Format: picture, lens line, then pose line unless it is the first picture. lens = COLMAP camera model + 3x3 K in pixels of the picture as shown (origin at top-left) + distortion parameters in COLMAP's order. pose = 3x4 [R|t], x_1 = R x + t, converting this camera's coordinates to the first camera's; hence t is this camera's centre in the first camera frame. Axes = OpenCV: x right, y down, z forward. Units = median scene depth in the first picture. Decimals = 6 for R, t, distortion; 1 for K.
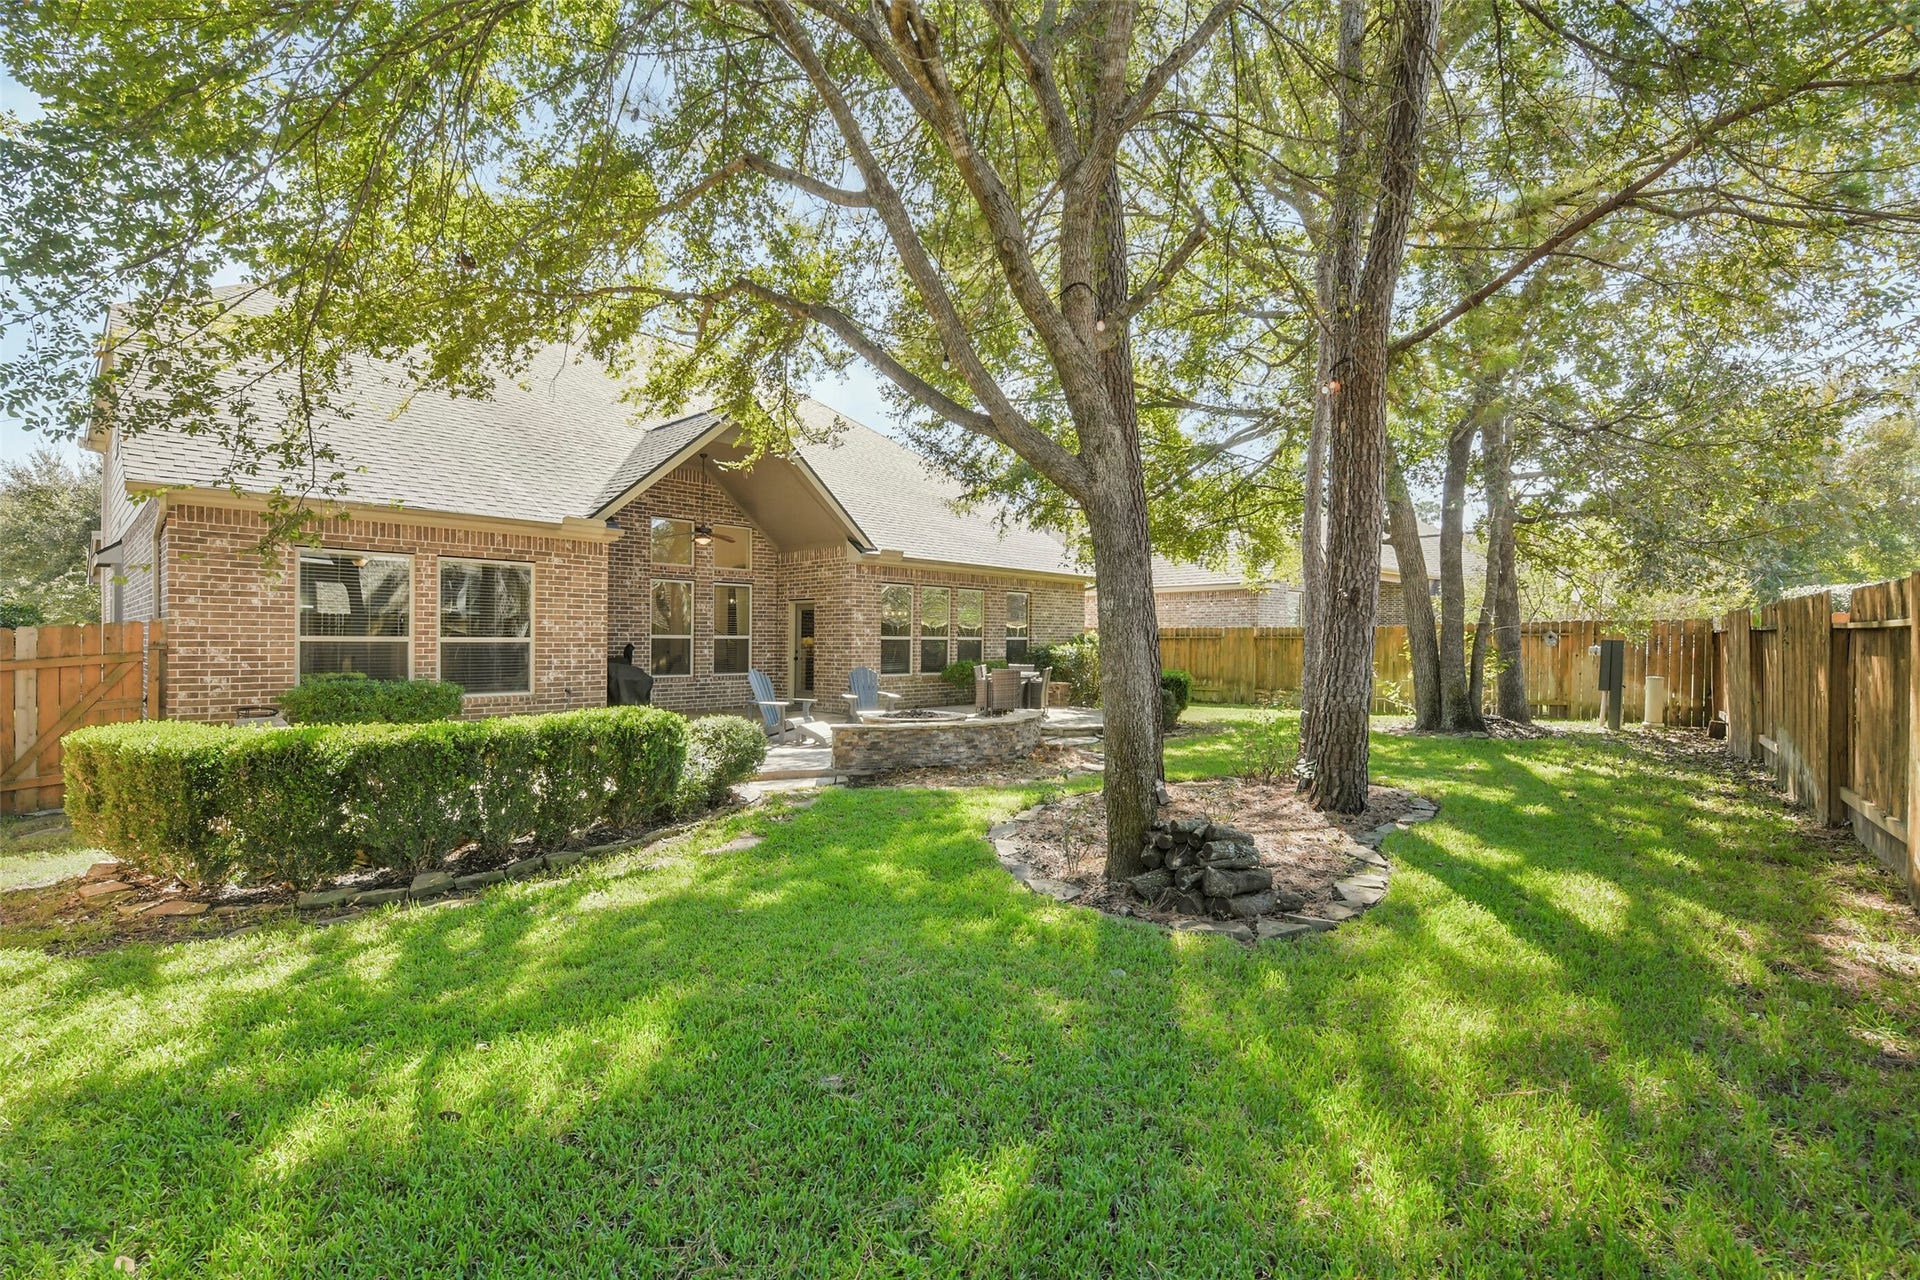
lens RADIAL K [[854.1, 0, 960.0], [0, 854.1, 640.0], [0, 0, 1]] dist [-0.008186, -0.001008]
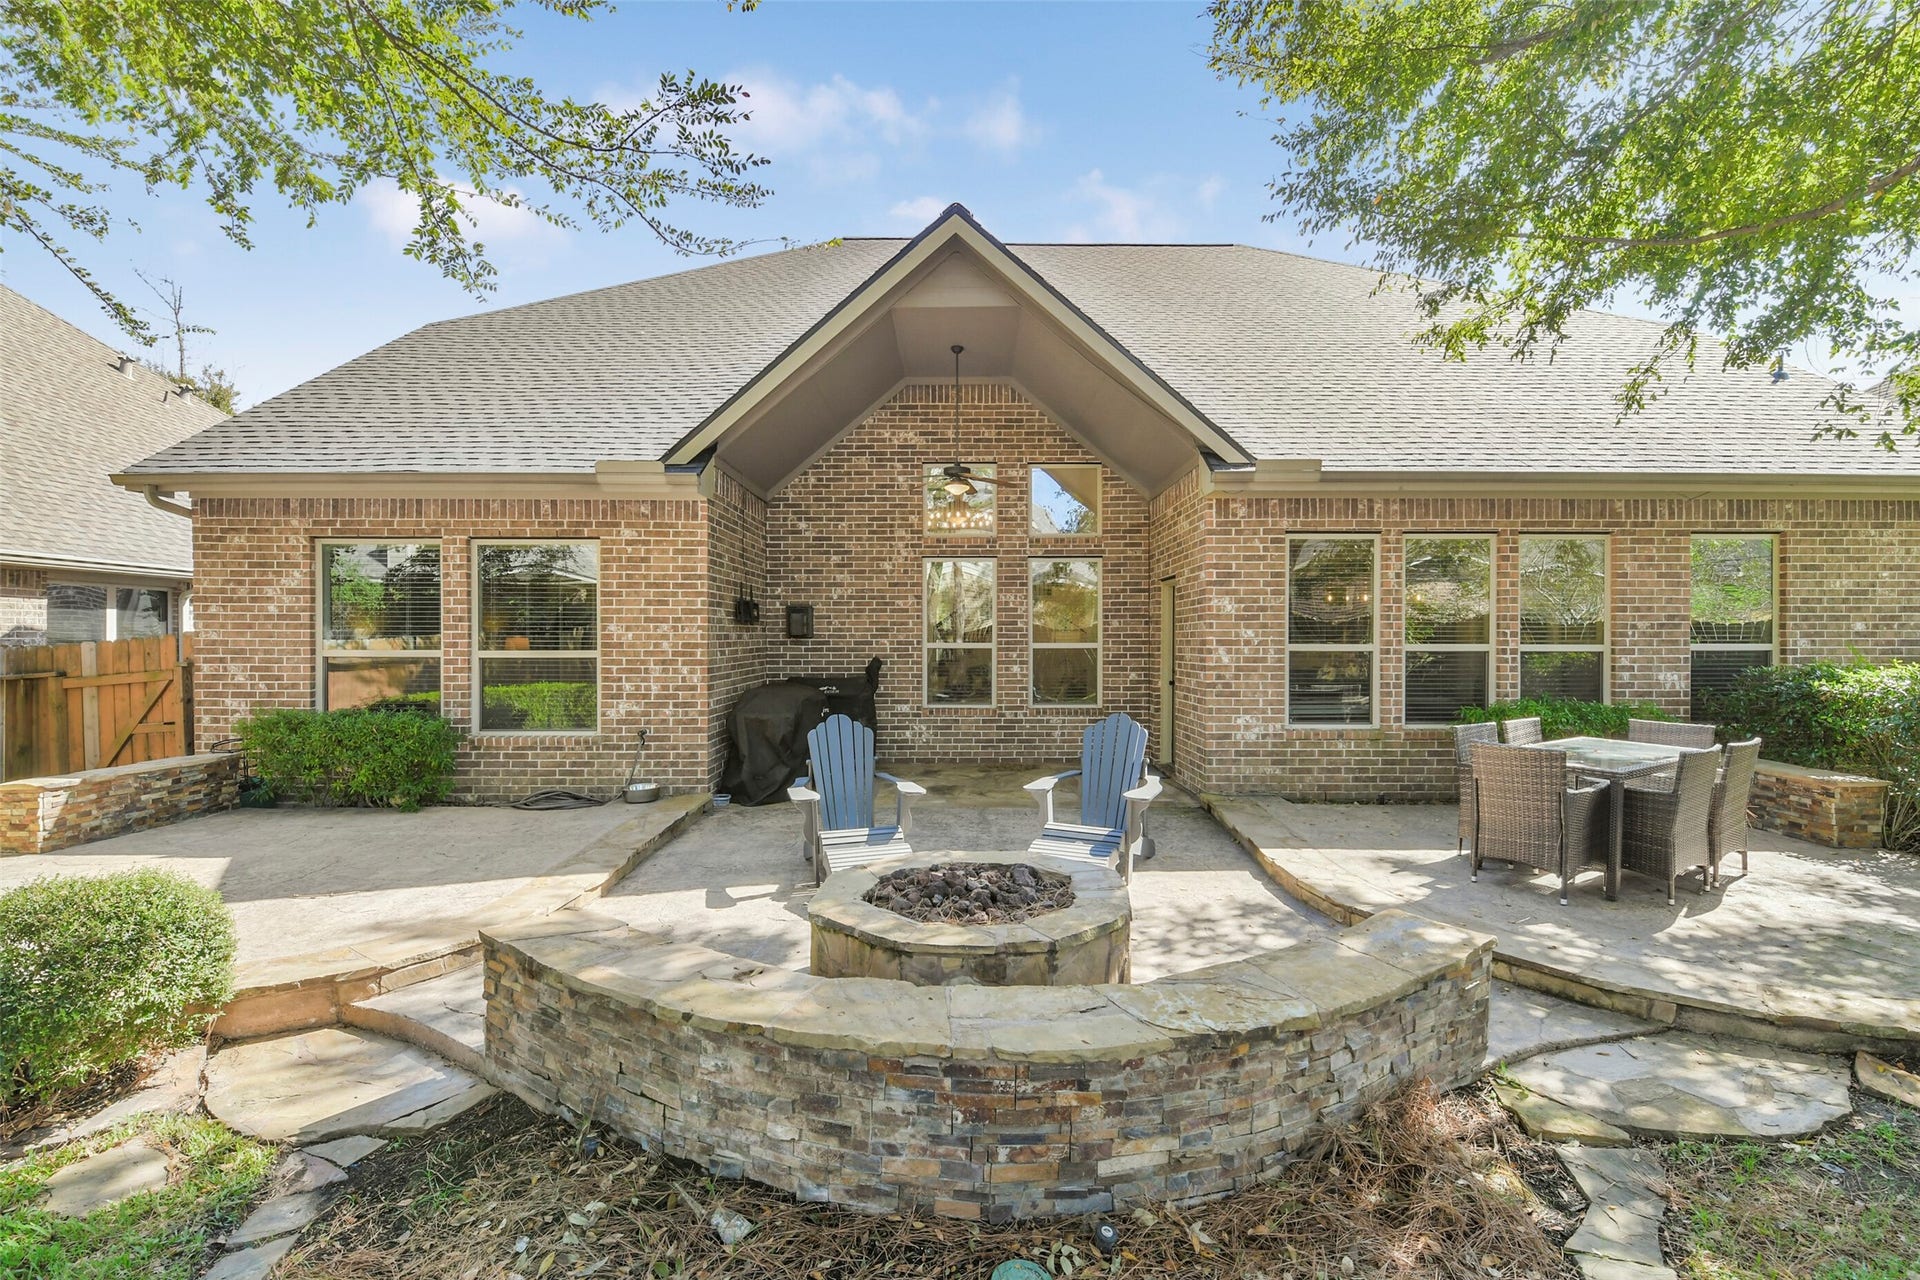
lens RADIAL K [[854.1, 0, 960.0], [0, 854.1, 640.0], [0, 0, 1]] dist [-0.008186, -0.001008]
pose [[0.686900, -0.005219, -0.726733, 0.203809], [0.003226, 0.999986, -0.004133, -0.008504], [0.726745, 0.000494, 0.686907, 0.837372]]
